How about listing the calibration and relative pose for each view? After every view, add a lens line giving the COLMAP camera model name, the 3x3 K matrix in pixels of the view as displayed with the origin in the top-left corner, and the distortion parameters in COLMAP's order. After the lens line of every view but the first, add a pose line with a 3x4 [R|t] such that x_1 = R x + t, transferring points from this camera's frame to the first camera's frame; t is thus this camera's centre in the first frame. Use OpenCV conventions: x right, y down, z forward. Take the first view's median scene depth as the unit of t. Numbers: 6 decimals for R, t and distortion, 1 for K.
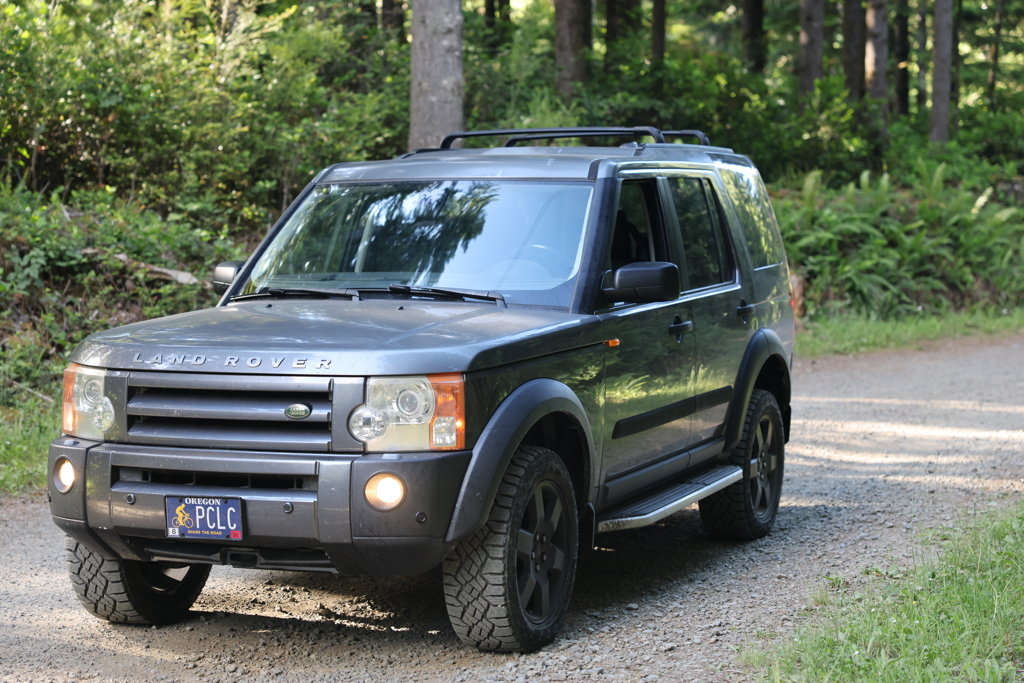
lens RADIAL K [[1934.2, 0, 512.0], [0, 1934.2, 341.5], [0, 0, 1]] dist [0.306325, -0.292306]
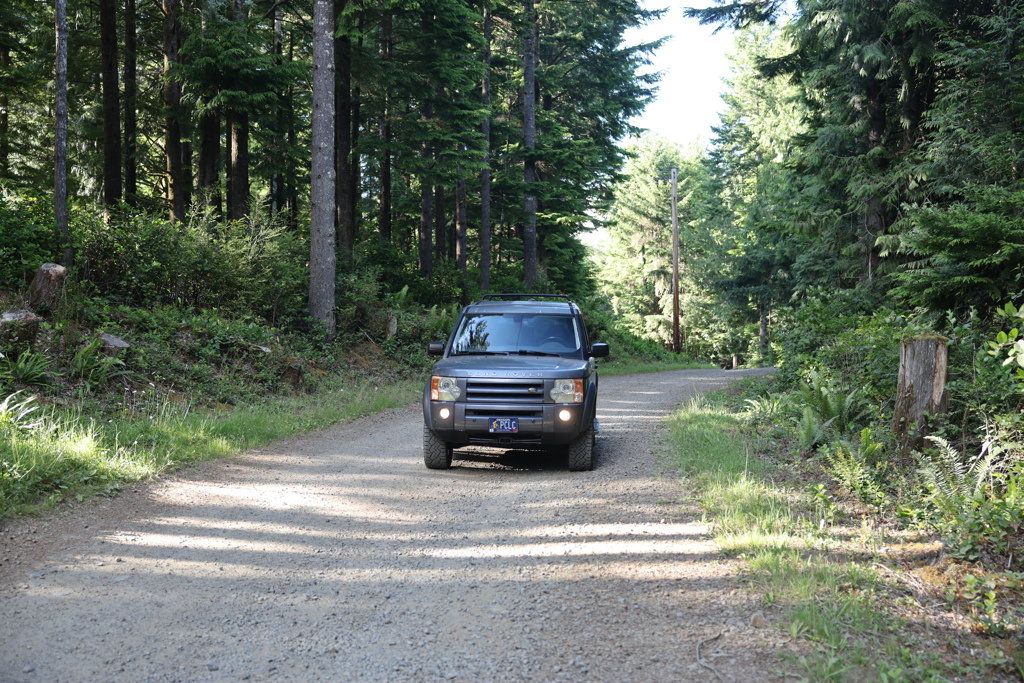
lens RADIAL K [[1159.1, 0, 512.0], [0, 1159.1, 341.5], [0, 0, 1]] dist [0.051133, -0.038792]
pose [[0.945667, 0.014174, 0.324827, -0.729368], [0.001898, 0.998792, -0.049107, 0.048473], [-0.325131, 0.047056, 0.944498, -0.711758]]
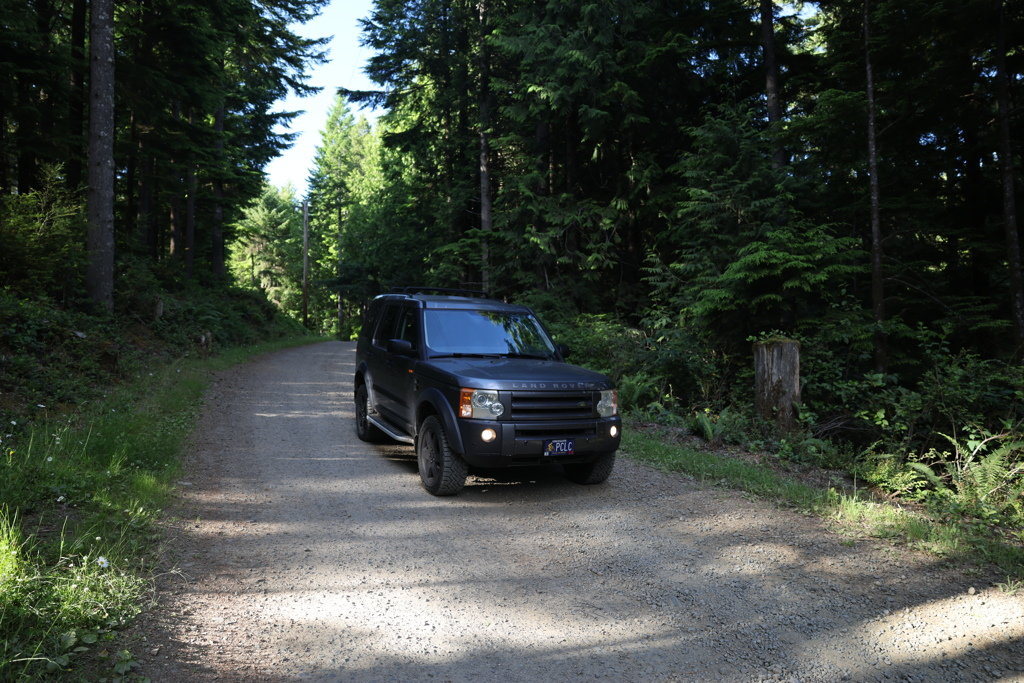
lens RADIAL K [[700.5, 0, 512.0], [0, 700.5, 341.5], [0, 0, 1]] dist [-0.110326, 0.095217]
pose [[0.661894, 0.011584, 0.749508, -0.886301], [-0.000151, 0.999883, -0.015320, -0.034815], [-0.749597, 0.010027, 0.661818, 0.433464]]
